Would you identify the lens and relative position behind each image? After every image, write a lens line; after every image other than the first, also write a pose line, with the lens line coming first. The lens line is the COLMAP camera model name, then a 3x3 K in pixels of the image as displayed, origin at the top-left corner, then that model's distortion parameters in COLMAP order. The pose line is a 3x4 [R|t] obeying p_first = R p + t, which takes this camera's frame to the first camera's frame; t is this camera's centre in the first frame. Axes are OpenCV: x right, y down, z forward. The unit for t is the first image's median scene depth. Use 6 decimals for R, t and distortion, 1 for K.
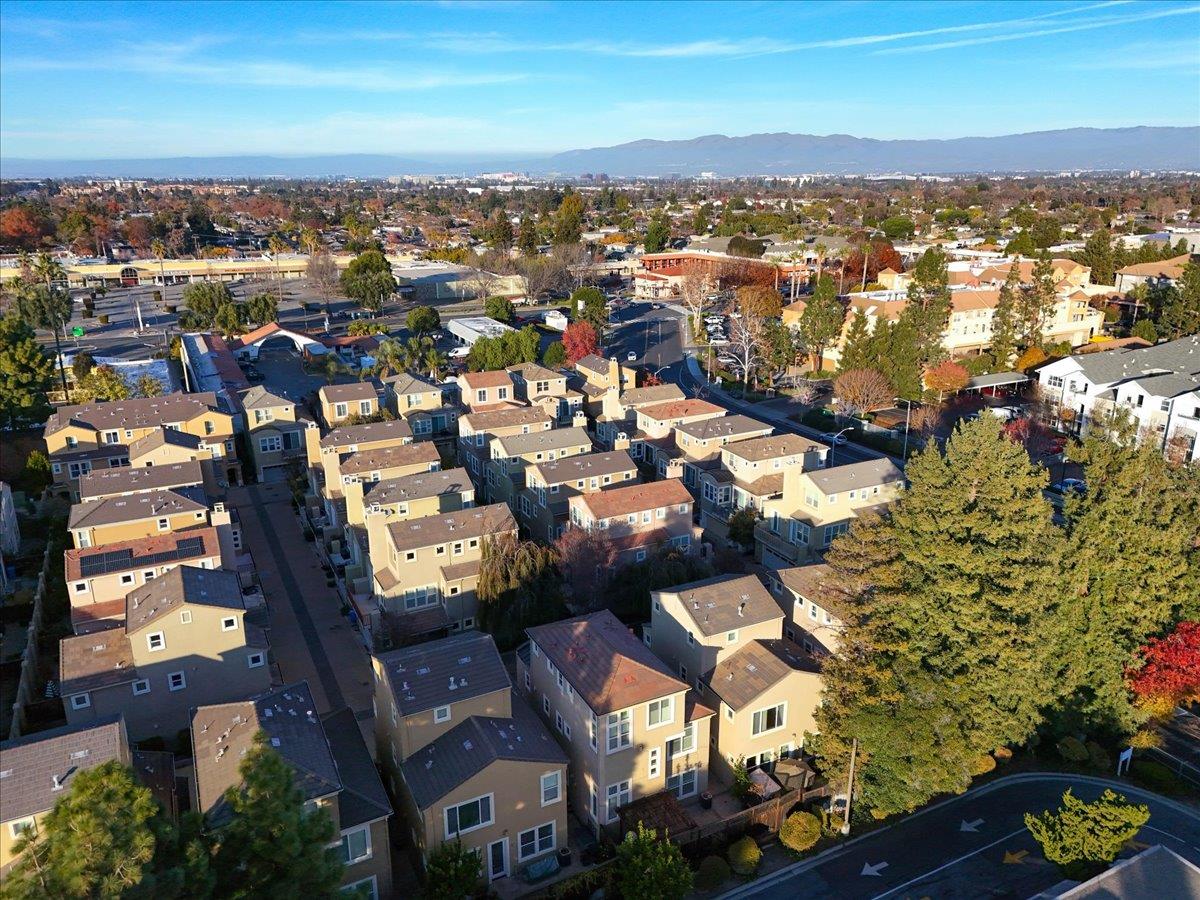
lens RADIAL K [[878.5, 0, 604.4], [0, 878.5, 443.0], [0, 0, 1]] dist [0.070698, -0.059543]
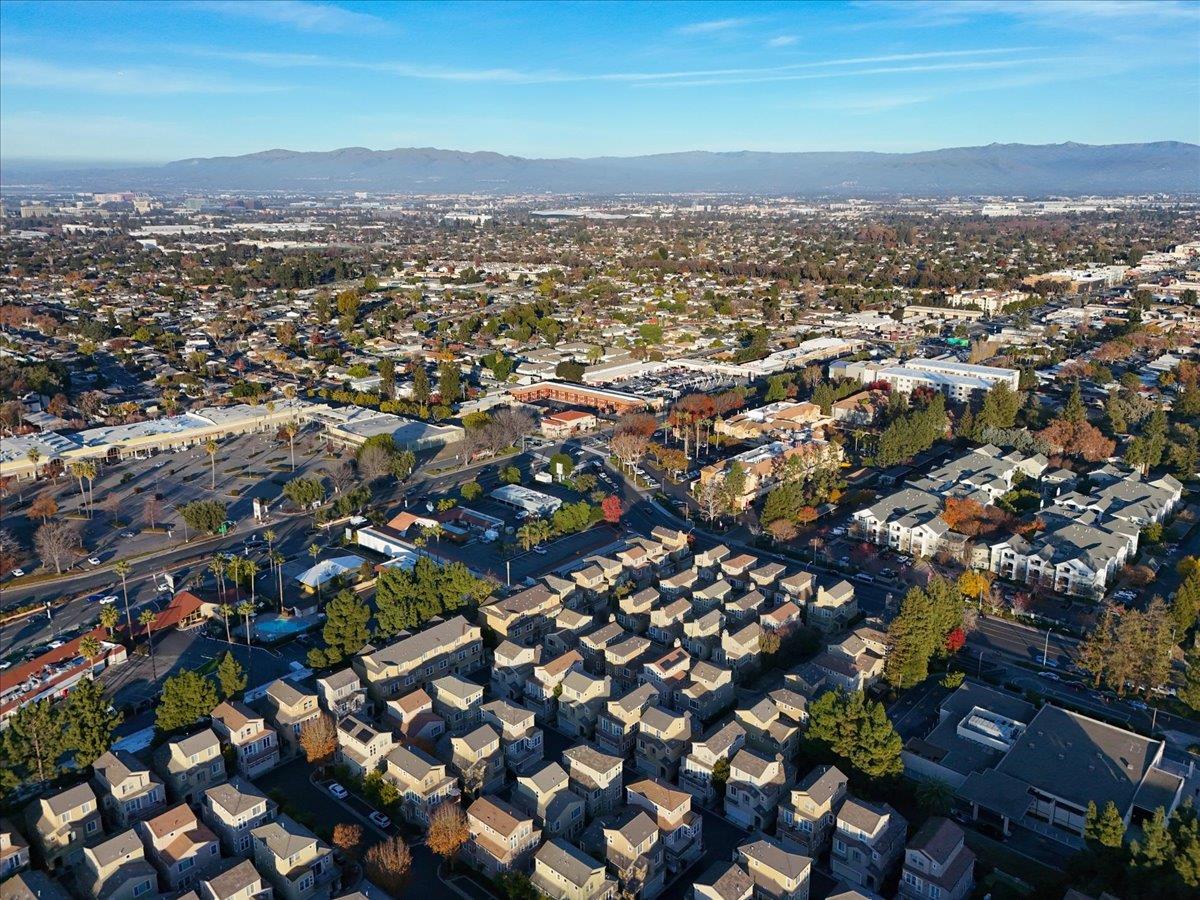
lens RADIAL K [[931.1, 0, 628.9], [0, 931.1, 403.0], [0, 0, 1]] dist [0.087112, -0.085331]
pose [[0.921638, -0.077241, 0.380285, -1.227973], [0.101752, 0.993803, -0.044744, -0.420443], [-0.374472, 0.079932, 0.923787, -1.330920]]
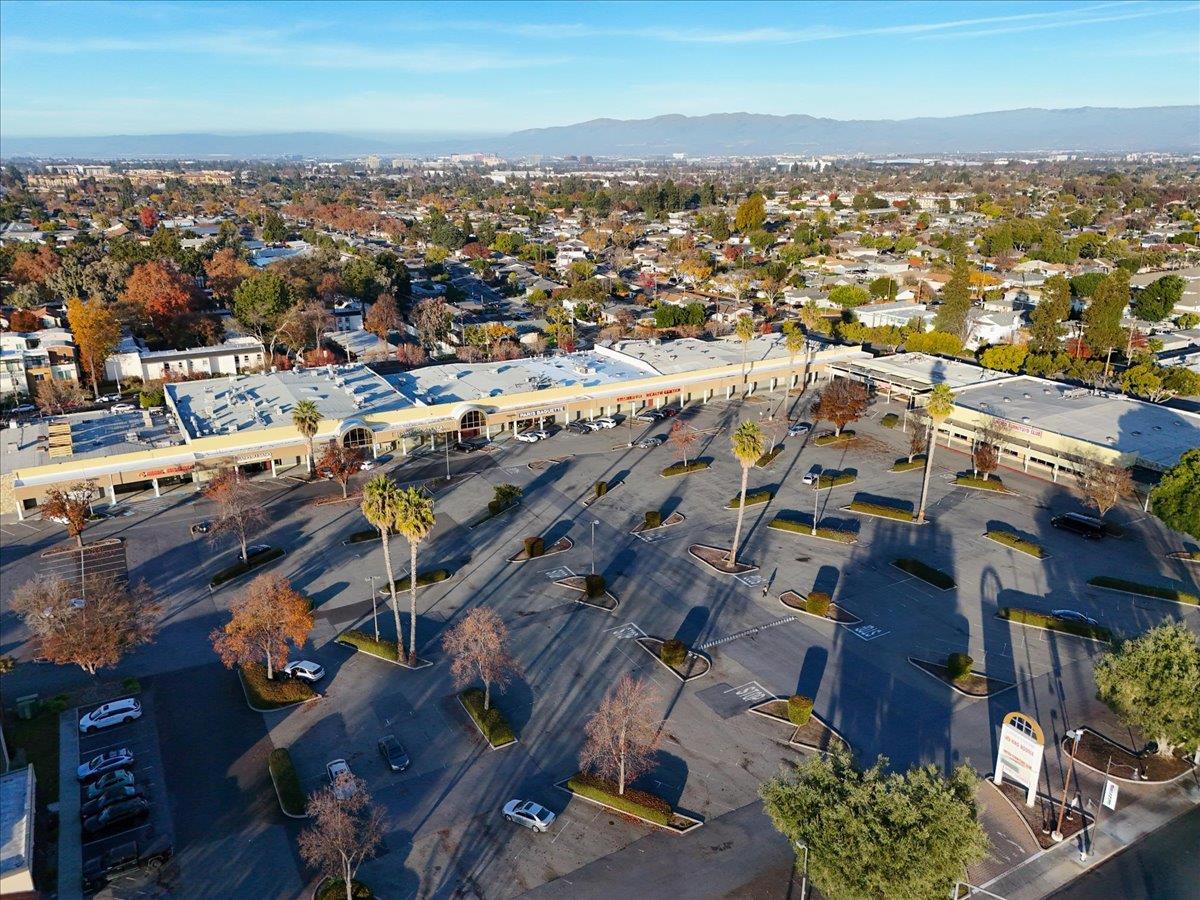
lens RADIAL K [[878.5, 0, 591.8], [0, 878.5, 446.1], [0, 0, 1]] dist [0.070698, -0.059543]
pose [[0.998930, -0.012824, 0.044432, -1.582094], [0.011729, 0.999623, 0.024812, -0.608291], [-0.044733, -0.024265, 0.998704, 1.584465]]
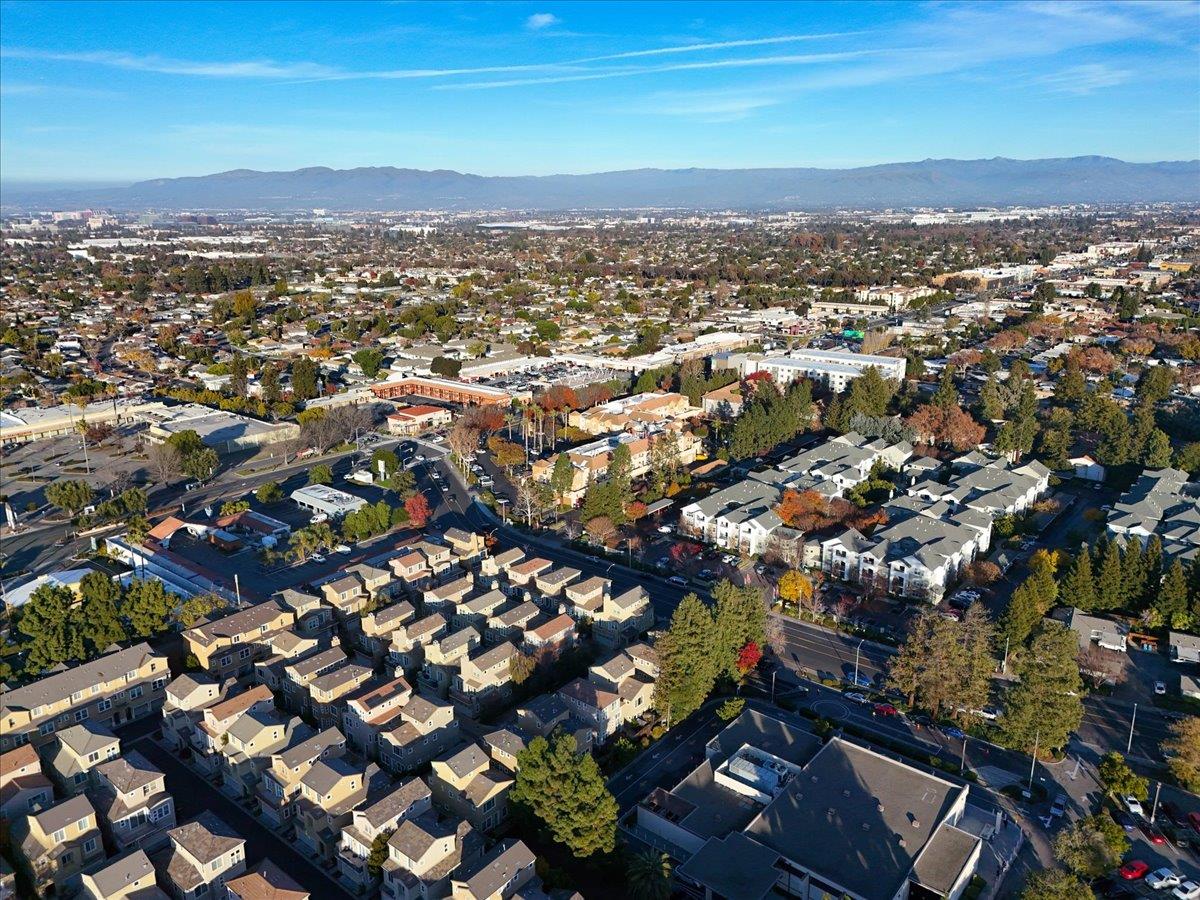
lens RADIAL K [[878.5, 0, 608.9], [0, 878.5, 442.2], [0, 0, 1]] dist [0.070698, -0.059543]
pose [[0.911657, -0.105286, 0.397236, -0.579707], [0.117457, 0.993058, -0.006356, -0.321968], [-0.393810, 0.052453, 0.917694, -1.018100]]
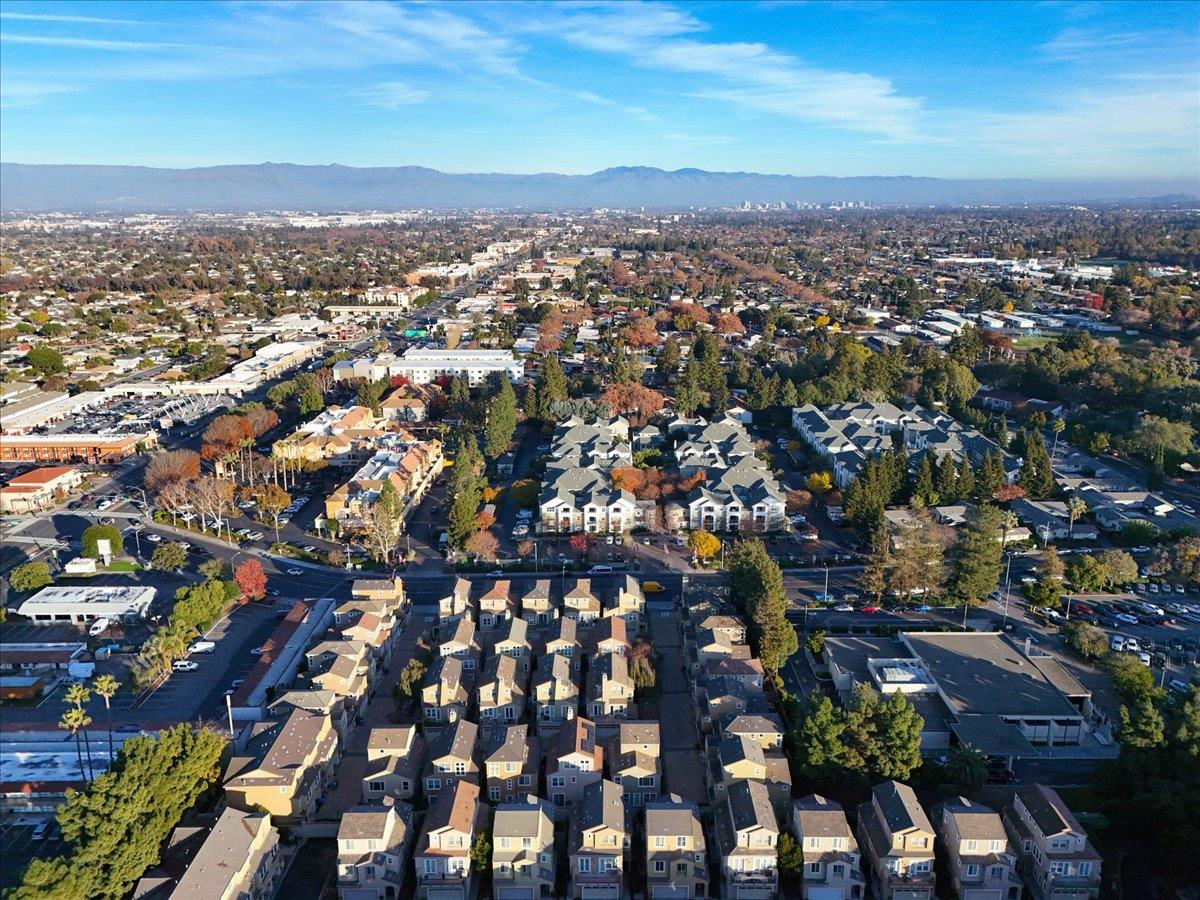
lens RADIAL K [[878.5, 0, 609.0], [0, 878.5, 442.8], [0, 0, 1]] dist [0.070698, -0.059543]
pose [[0.445422, -0.229033, 0.865530, -1.529034], [0.258933, 0.958369, 0.120347, -0.567434], [-0.857060, 0.170509, 0.486183, -0.161521]]
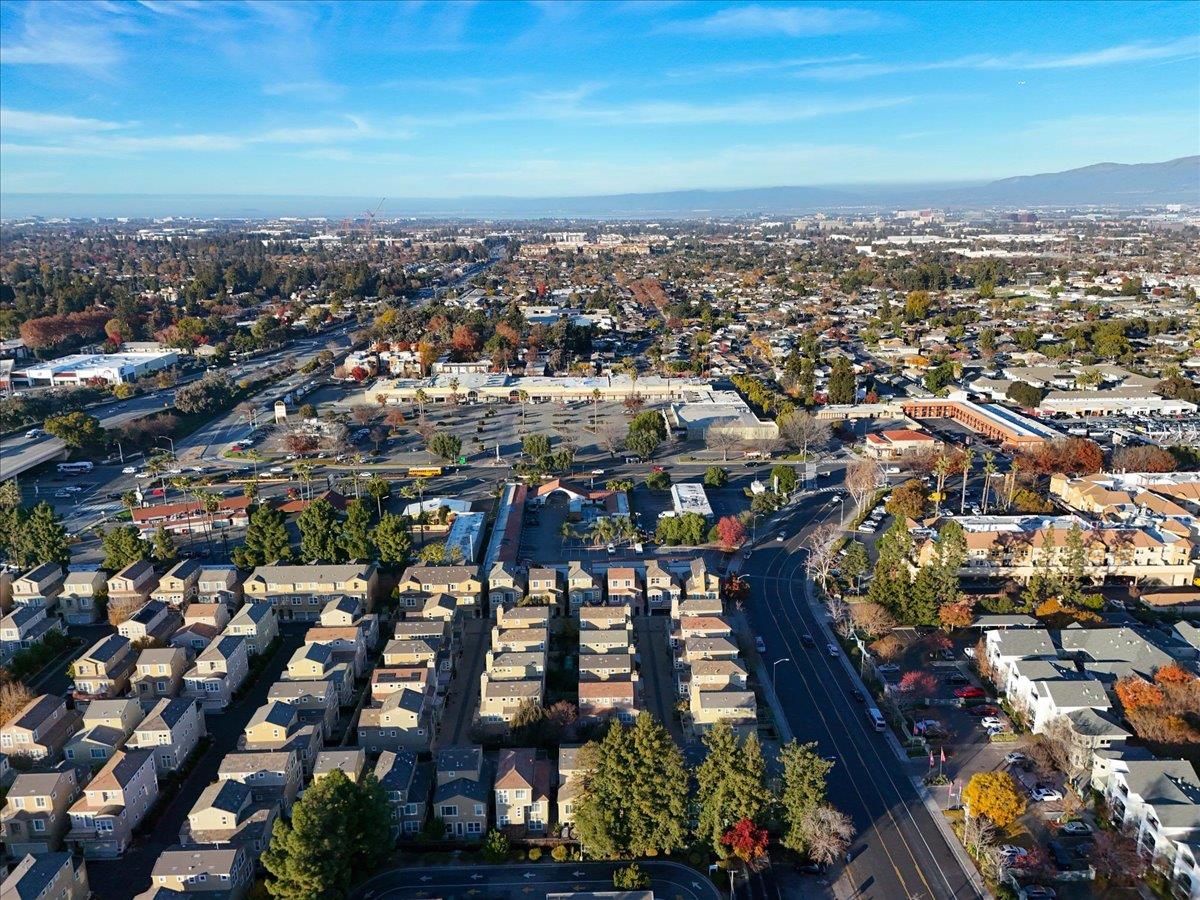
lens RADIAL K [[878.5, 0, 611.1], [0, 878.5, 451.1], [0, 0, 1]] dist [0.070698, -0.059543]
pose [[0.902153, 0.113349, -0.416259, 0.690015], [-0.121088, 0.992611, 0.007860, -0.415389], [0.414074, 0.043313, 0.909212, -0.735442]]
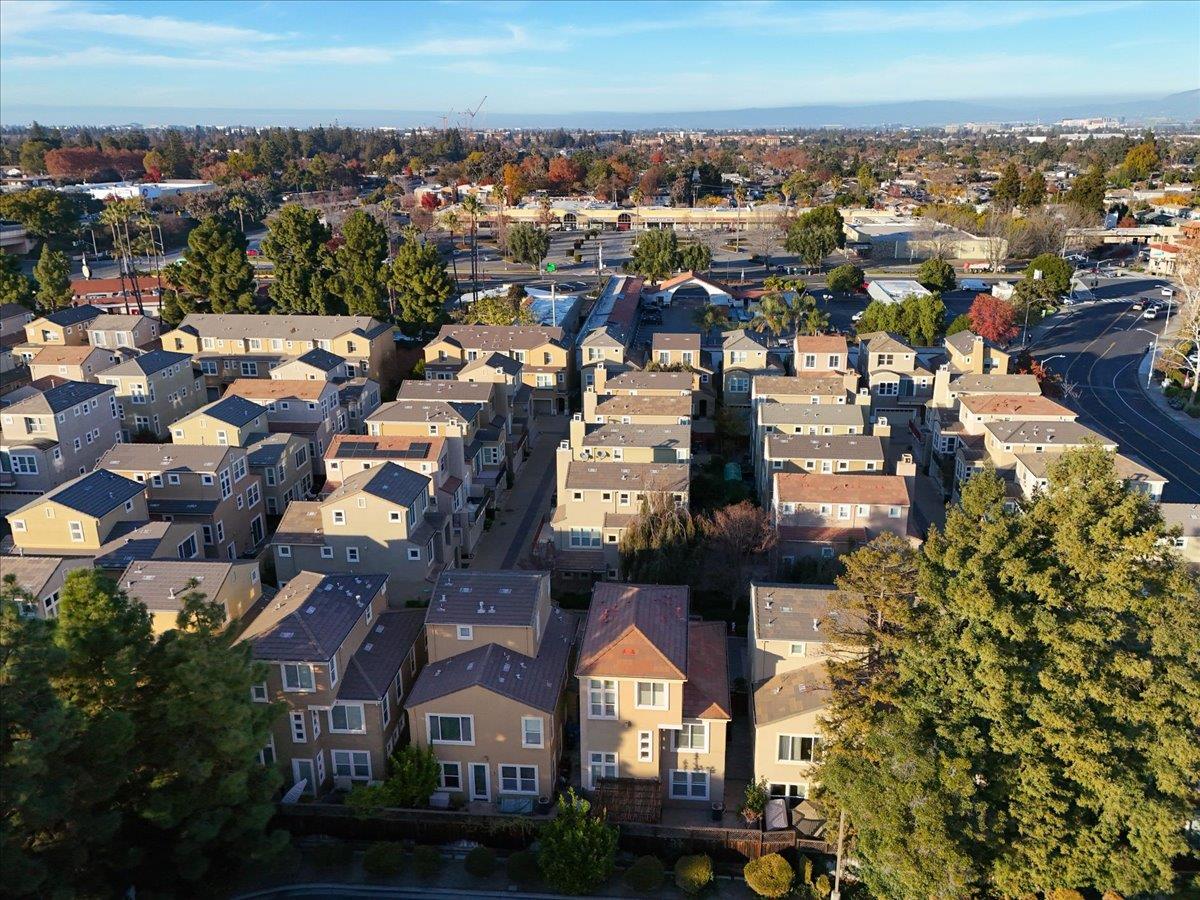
lens RADIAL K [[931.1, 0, 627.2], [0, 931.1, 427.0], [0, 0, 1]] dist [0.087112, -0.085331]
pose [[0.853581, 0.159703, -0.495877, 0.254148], [-0.150838, 0.986845, 0.058177, -0.017076], [0.498645, 0.025138, 0.866442, 0.056774]]
